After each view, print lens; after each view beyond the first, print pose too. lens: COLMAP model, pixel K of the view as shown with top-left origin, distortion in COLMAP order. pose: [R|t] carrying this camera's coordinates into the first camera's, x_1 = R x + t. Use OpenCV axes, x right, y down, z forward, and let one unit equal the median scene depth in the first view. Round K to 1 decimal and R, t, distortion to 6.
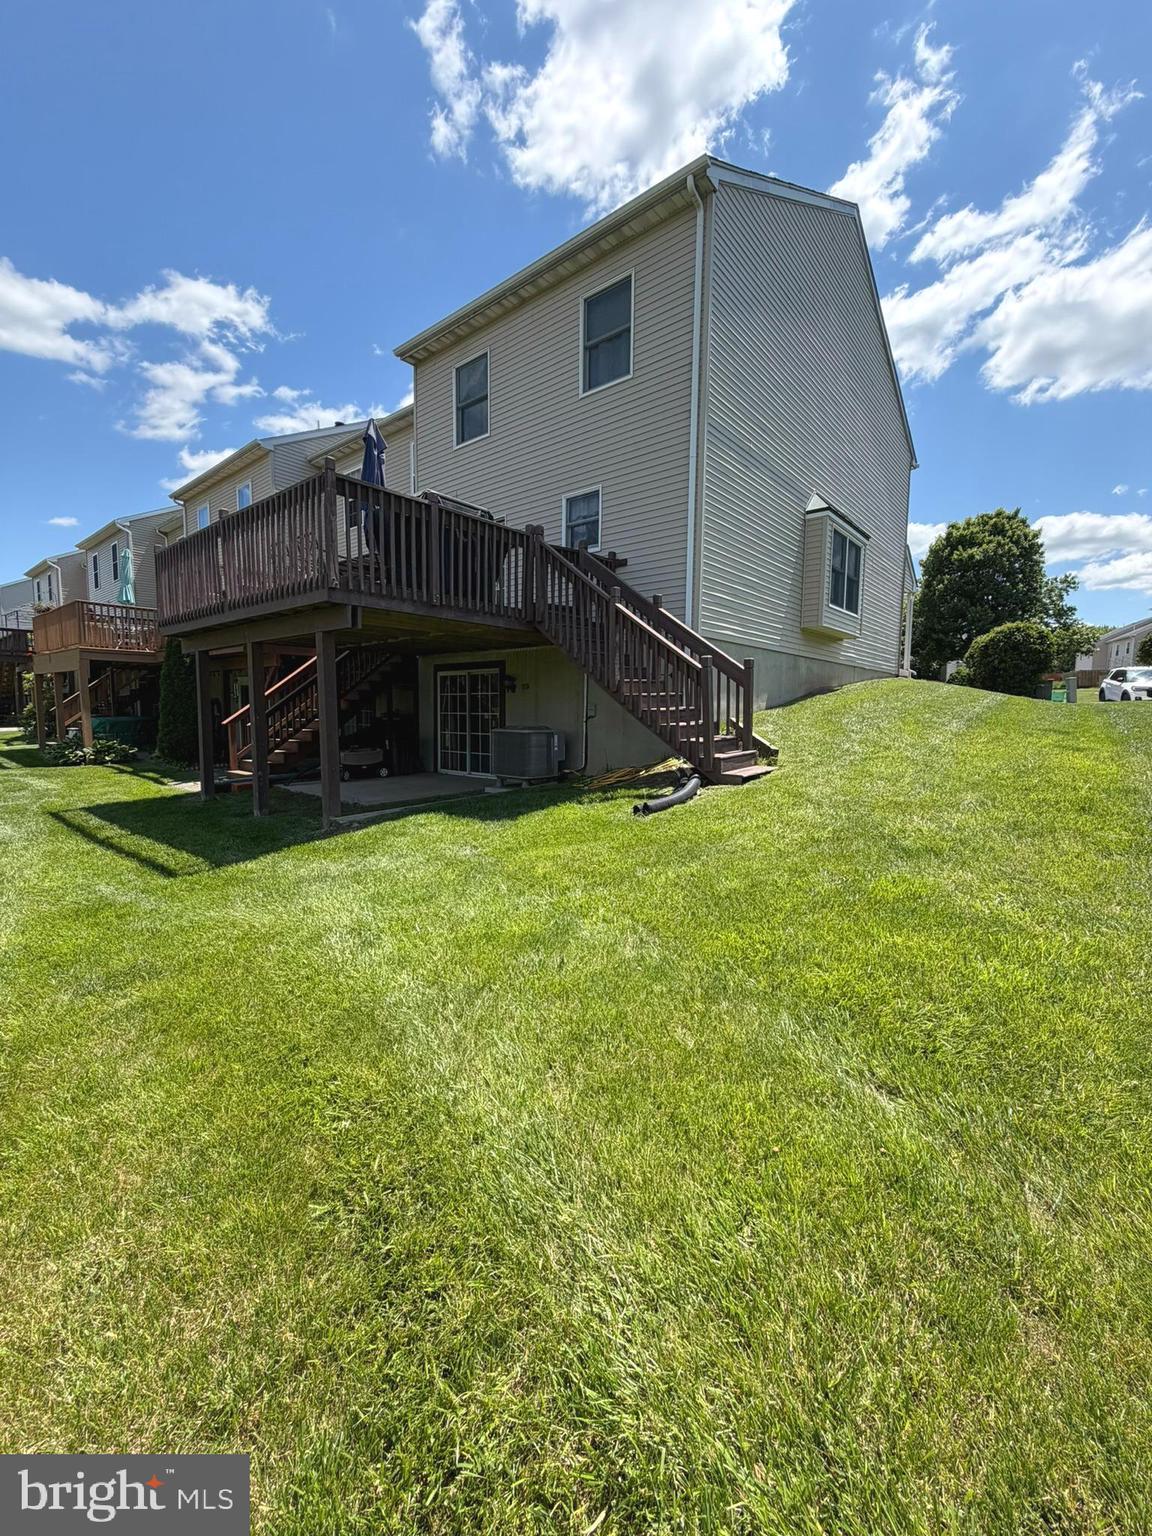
lens RADIAL K [[612.2, 0, 573.0], [0, 612.2, 764.6], [0, 0, 1]] dist [-0.001274, 0.000191]
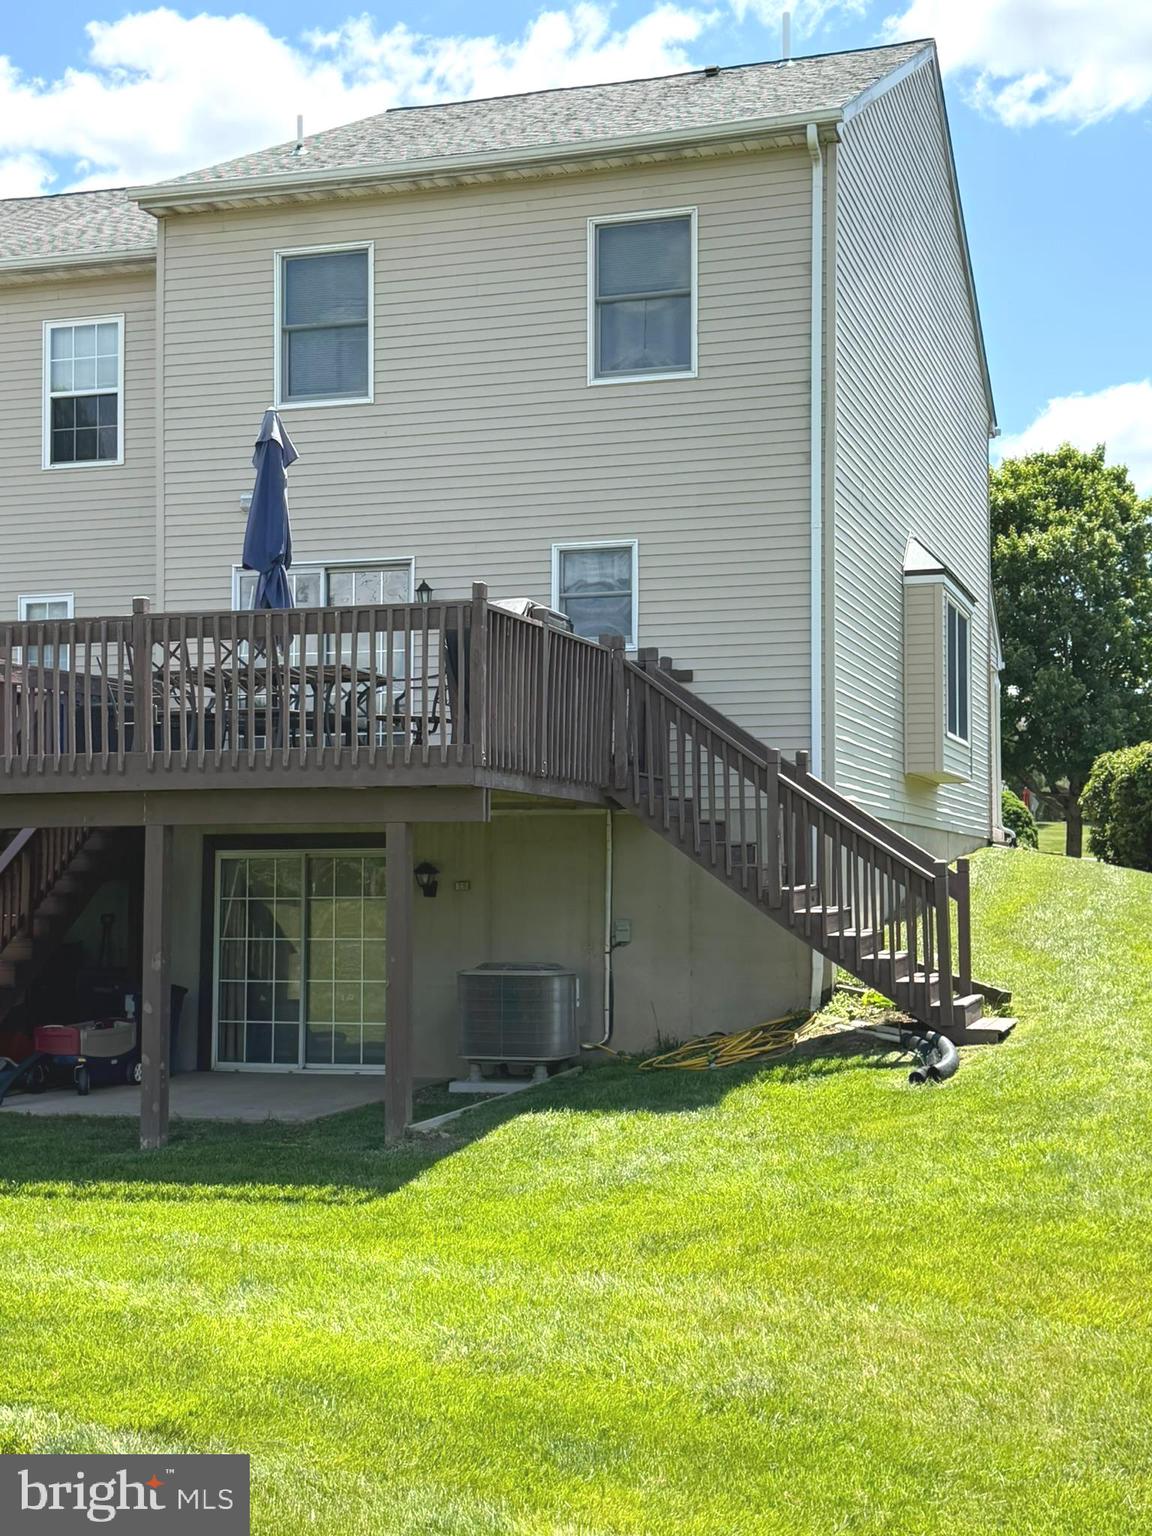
lens RADIAL K [[2025.1, 0, 565.1], [0, 2025.1, 759.8], [0, 0, 1]] dist [0.205631, -0.513451]
pose [[0.926308, 0.014548, 0.376485, -0.722152], [0.042795, 0.988725, -0.143500, 0.018096], [-0.374328, 0.149037, 0.915241, -0.680663]]
